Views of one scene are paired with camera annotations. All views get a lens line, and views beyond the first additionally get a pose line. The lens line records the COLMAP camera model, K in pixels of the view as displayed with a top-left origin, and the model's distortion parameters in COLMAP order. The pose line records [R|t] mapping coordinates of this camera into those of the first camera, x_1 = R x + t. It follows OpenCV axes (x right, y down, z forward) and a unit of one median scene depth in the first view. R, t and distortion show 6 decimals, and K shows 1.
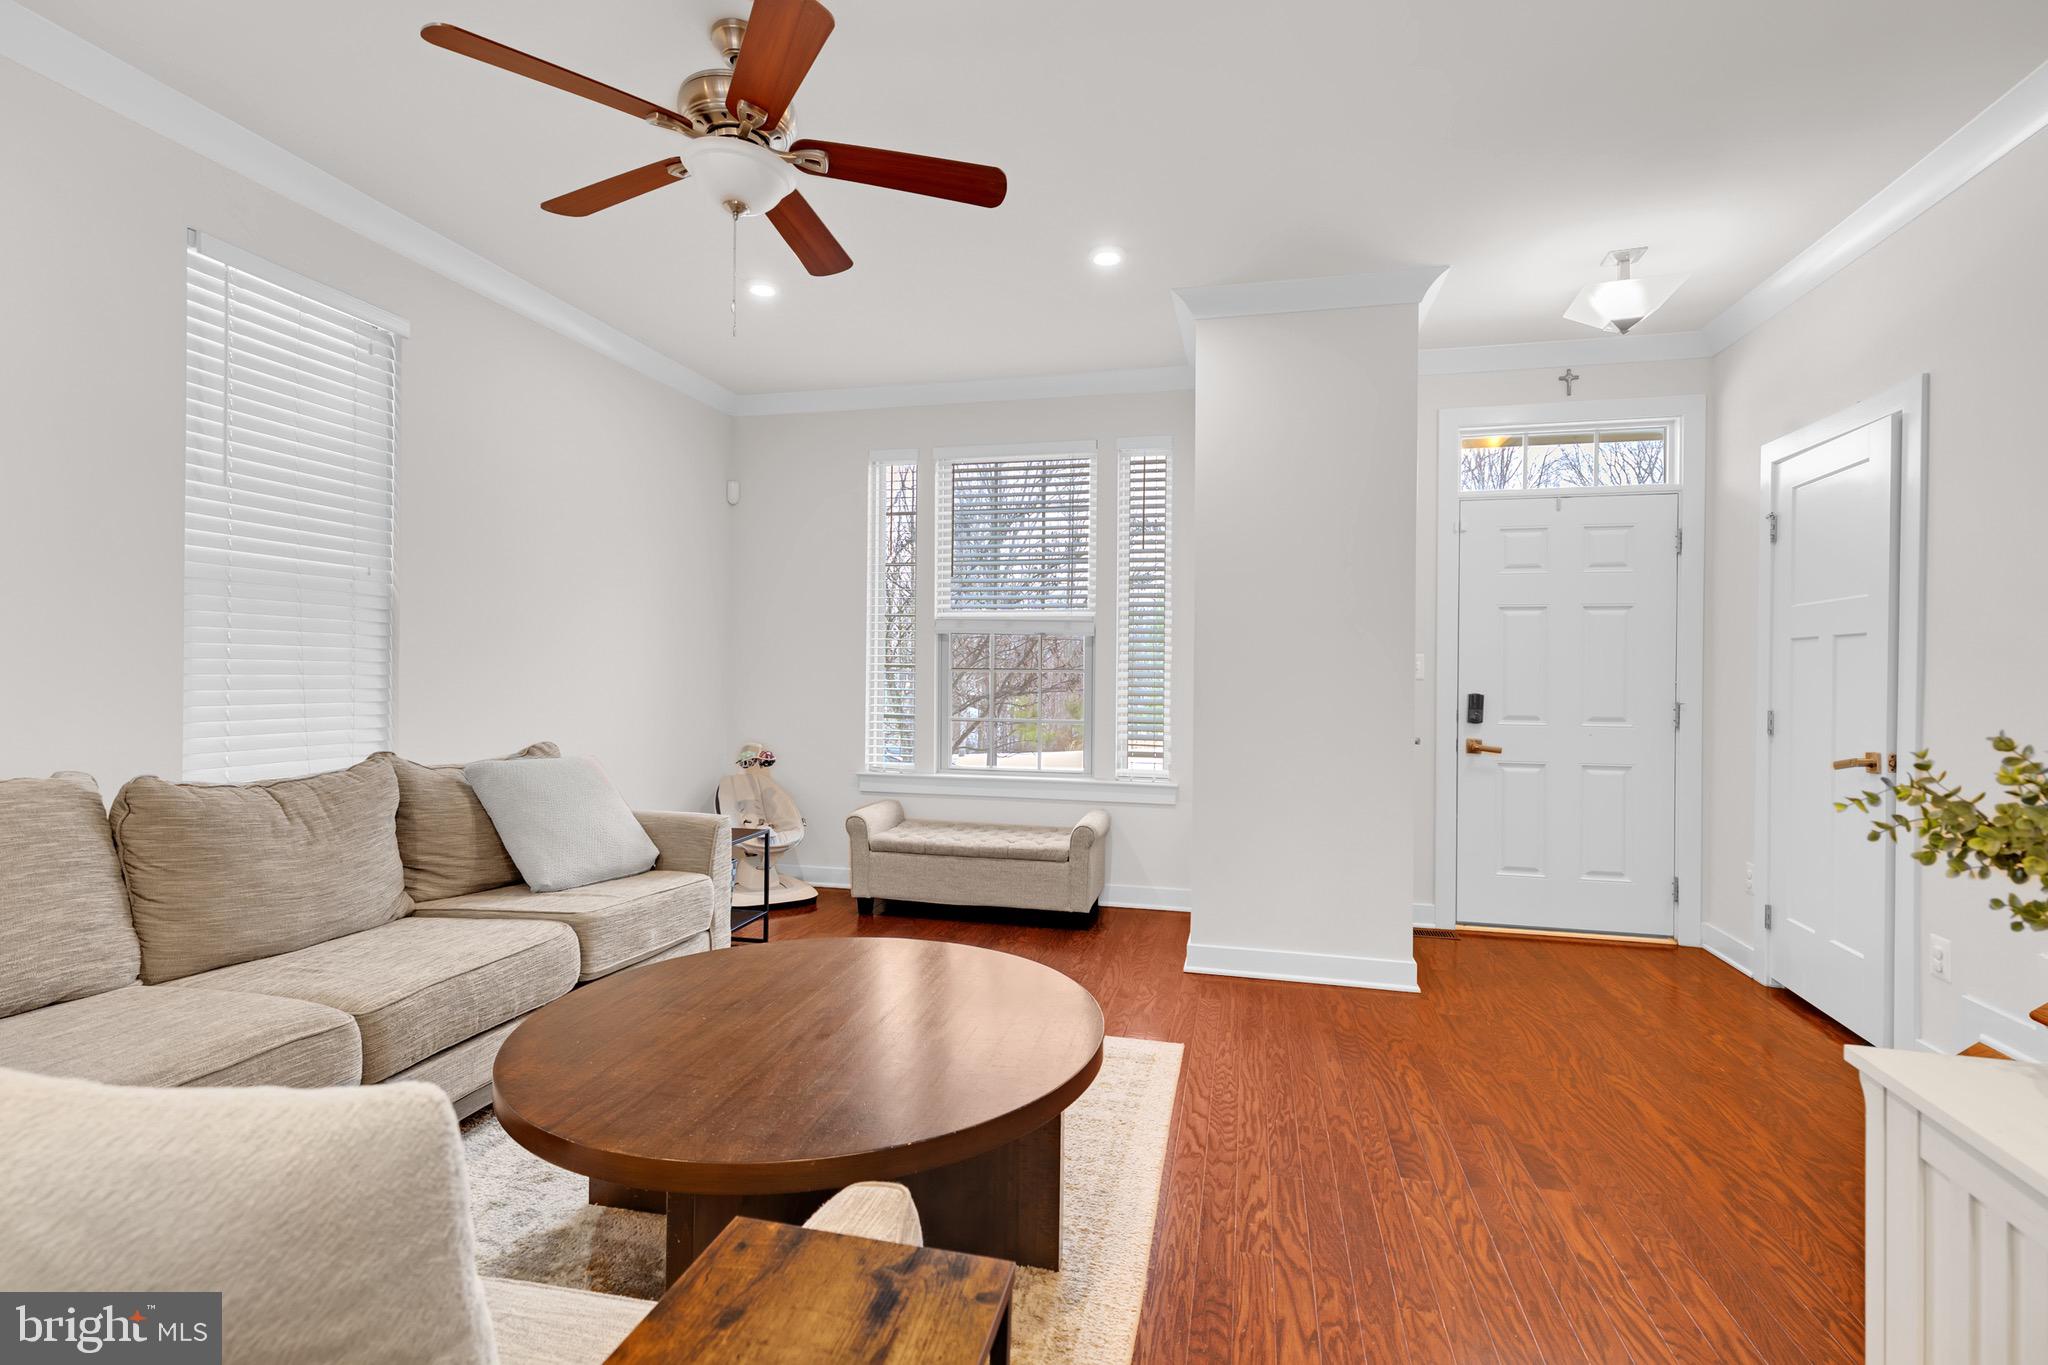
lens RADIAL K [[945.4, 0, 1018.4], [0, 945.4, 668.4], [0, 0, 1]] dist [-0.001176, 0.000674]
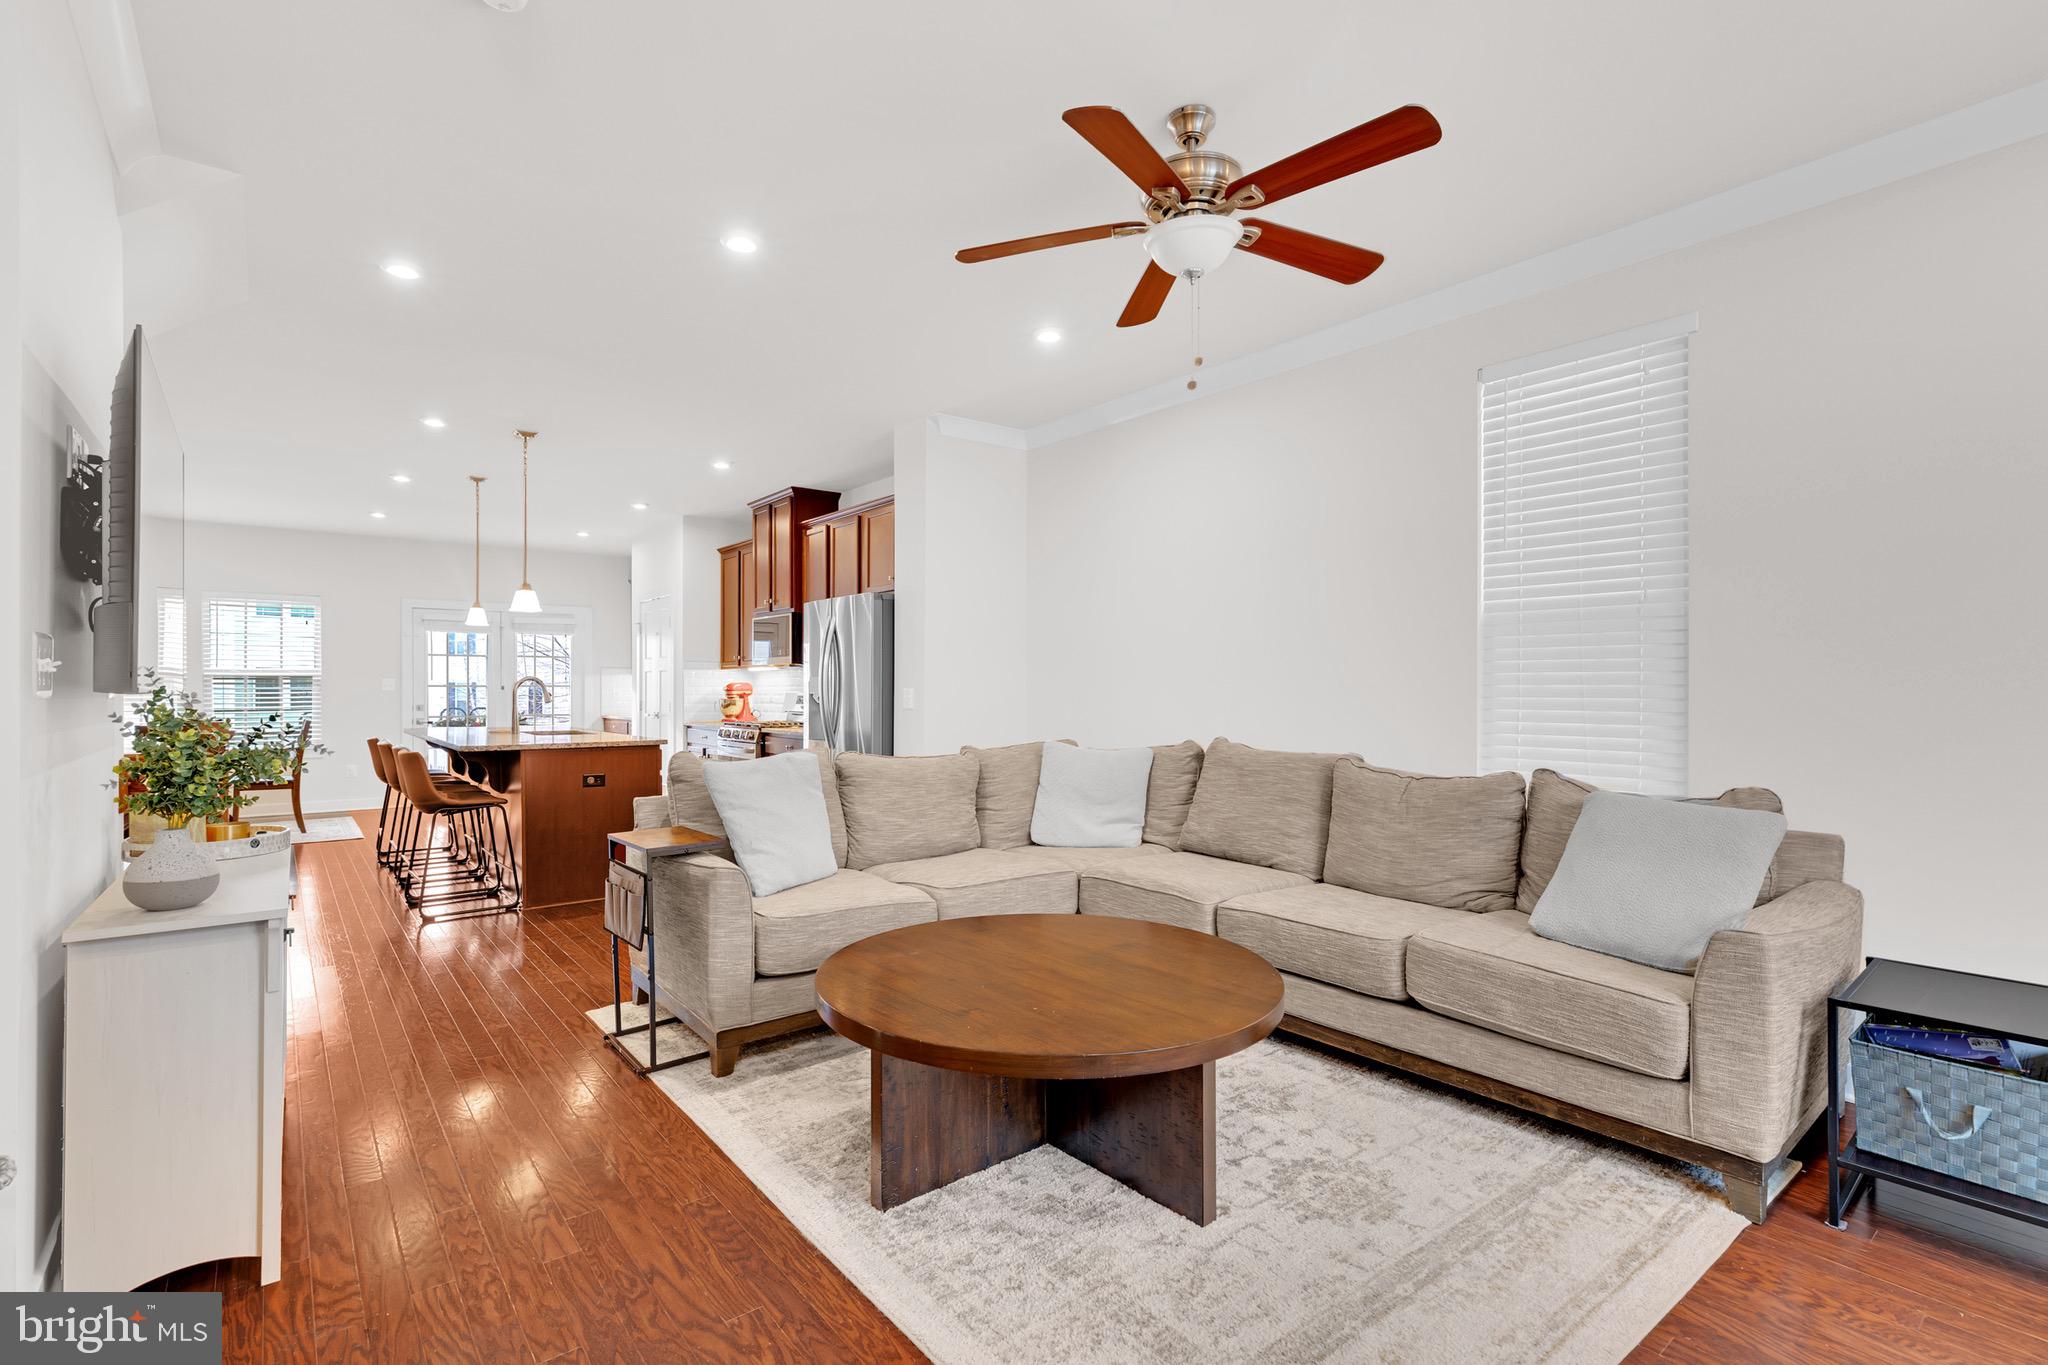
lens RADIAL K [[945.4, 0, 1027.2], [0, 945.4, 689.6], [0, 0, 1]] dist [-0.001176, 0.000674]
pose [[-0.605904, -0.006702, -0.795509, 0.794608], [0.003796, 0.999929, -0.011316, 0.011294], [0.795528, -0.009876, -0.605836, 1.724608]]
